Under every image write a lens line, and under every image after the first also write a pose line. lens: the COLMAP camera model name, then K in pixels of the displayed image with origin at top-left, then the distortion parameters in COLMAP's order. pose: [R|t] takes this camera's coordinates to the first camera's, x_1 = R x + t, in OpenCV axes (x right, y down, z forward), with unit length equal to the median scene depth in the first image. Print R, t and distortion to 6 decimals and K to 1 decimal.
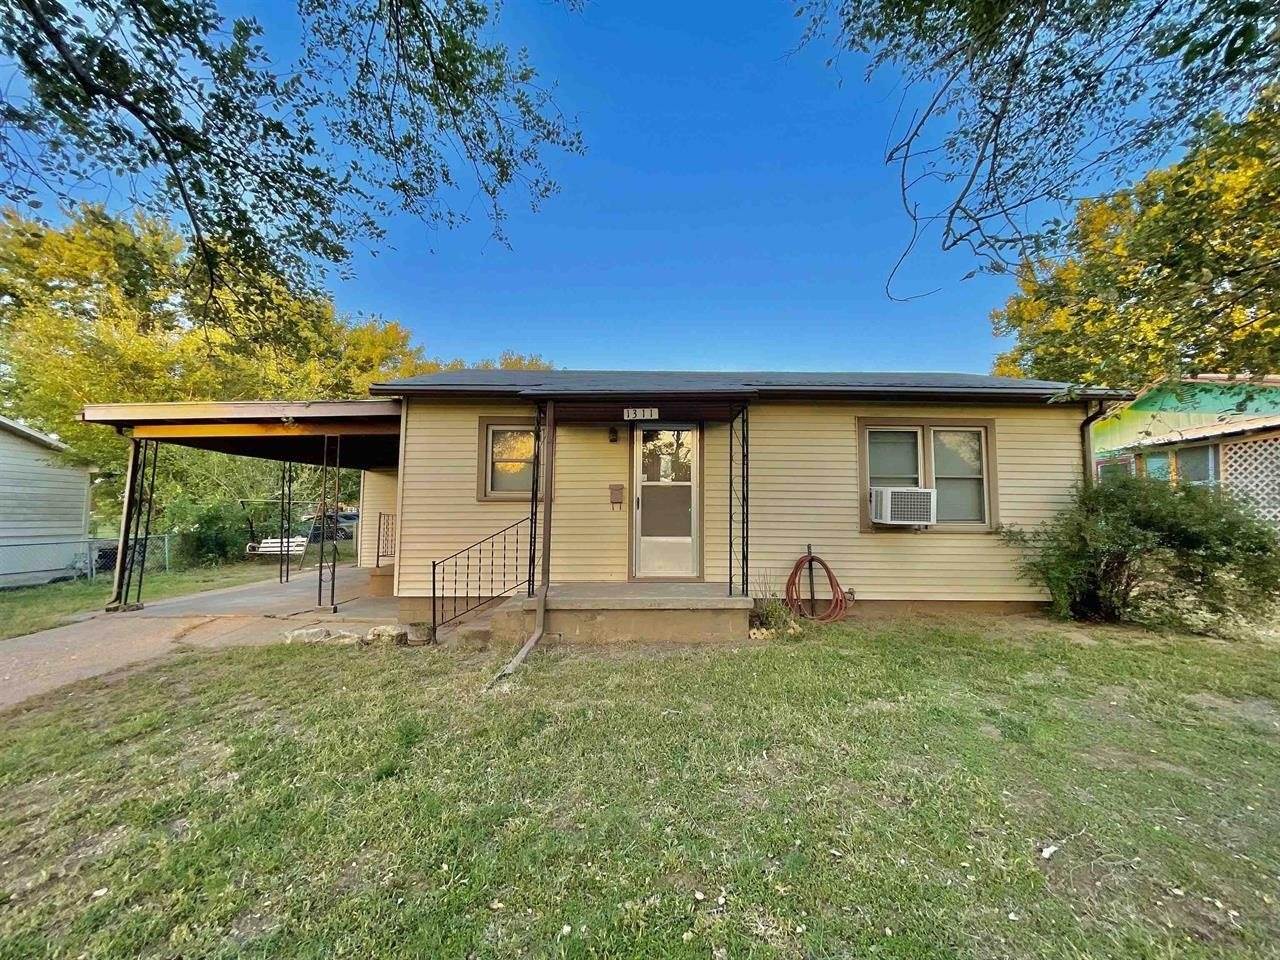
lens RADIAL K [[513.7, 0, 641.7], [0, 513.7, 478.3], [0, 0, 1]] dist [-0.000476, -0.000796]
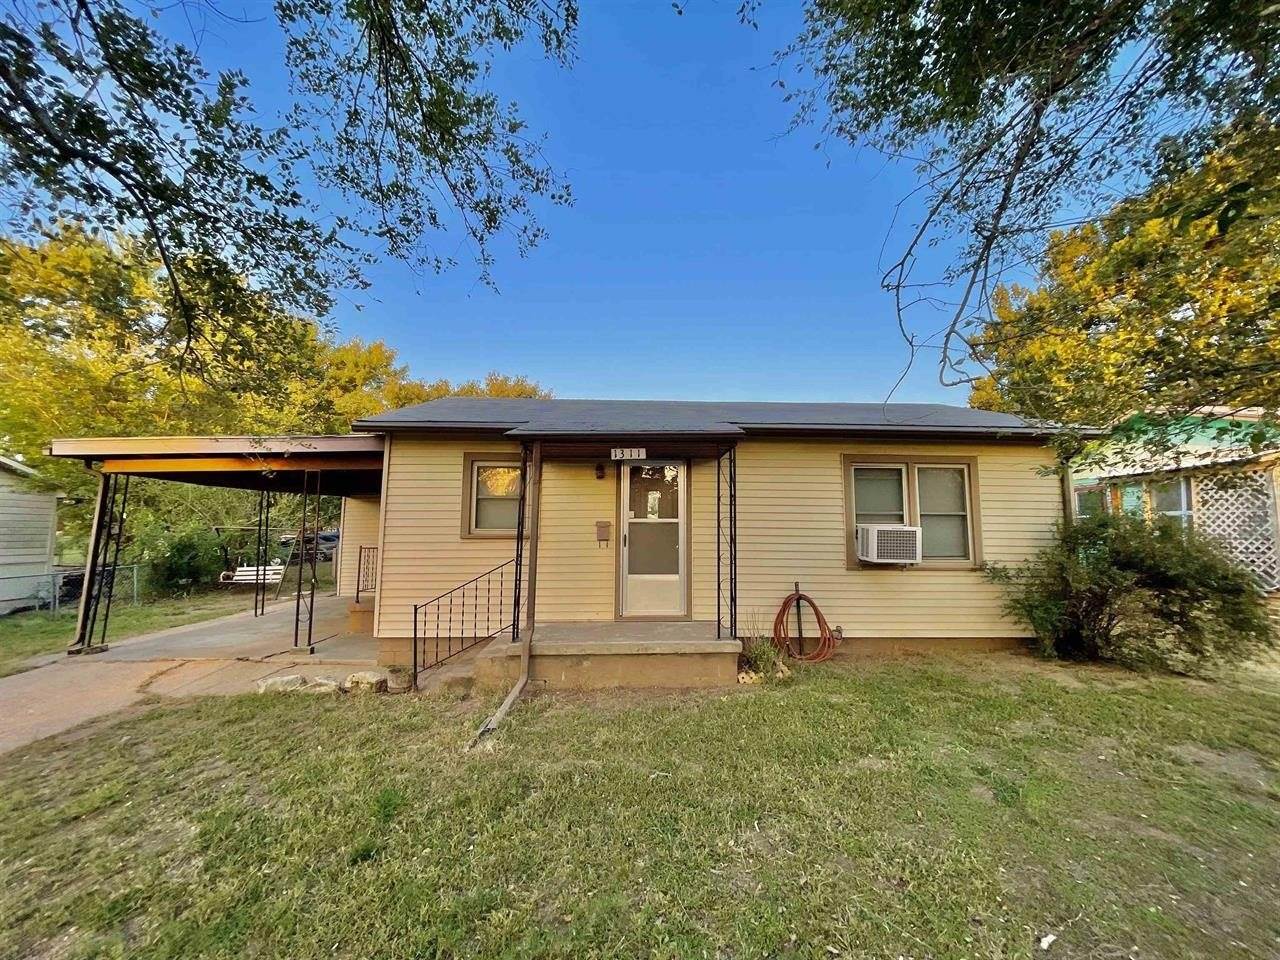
lens RADIAL K [[513.7, 0, 641.7], [0, 513.7, 478.3], [0, 0, 1]] dist [-0.000476, -0.000796]
pose [[0.999606, 0.001947, 0.028006, -0.003727], [-0.001095, 0.999537, -0.030405, -0.049975], [-0.028053, 0.030363, 0.999145, 0.006802]]
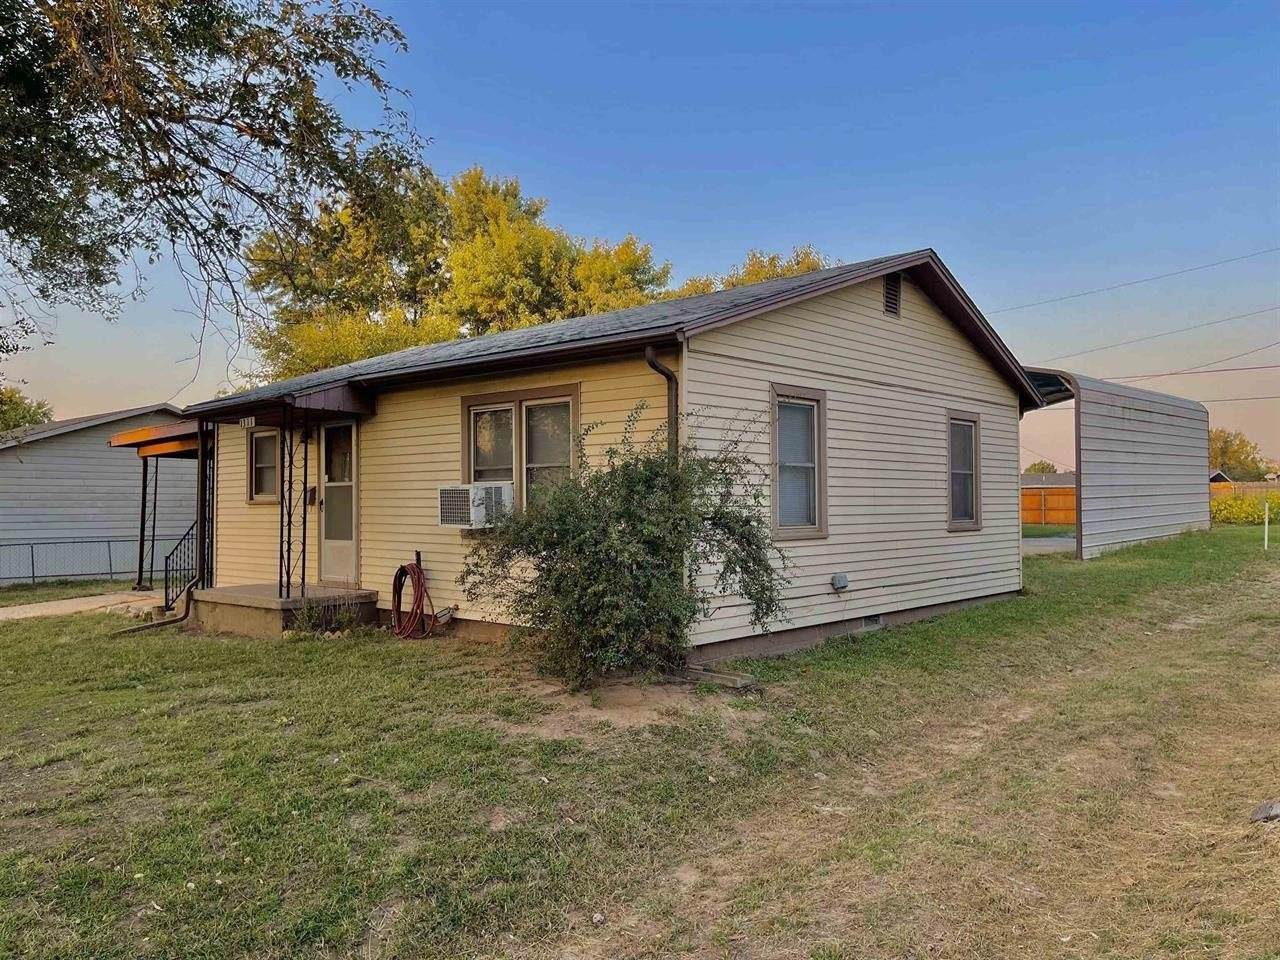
lens RADIAL K [[972.0, 0, 636.4], [0, 972.0, 478.1], [0, 0, 1]] dist [0.073614, -0.118631]
pose [[0.732428, -0.027945, -0.680271, 2.026007], [0.053126, 0.998457, 0.016183, -0.000845], [0.678769, -0.047992, 0.732782, 0.068125]]
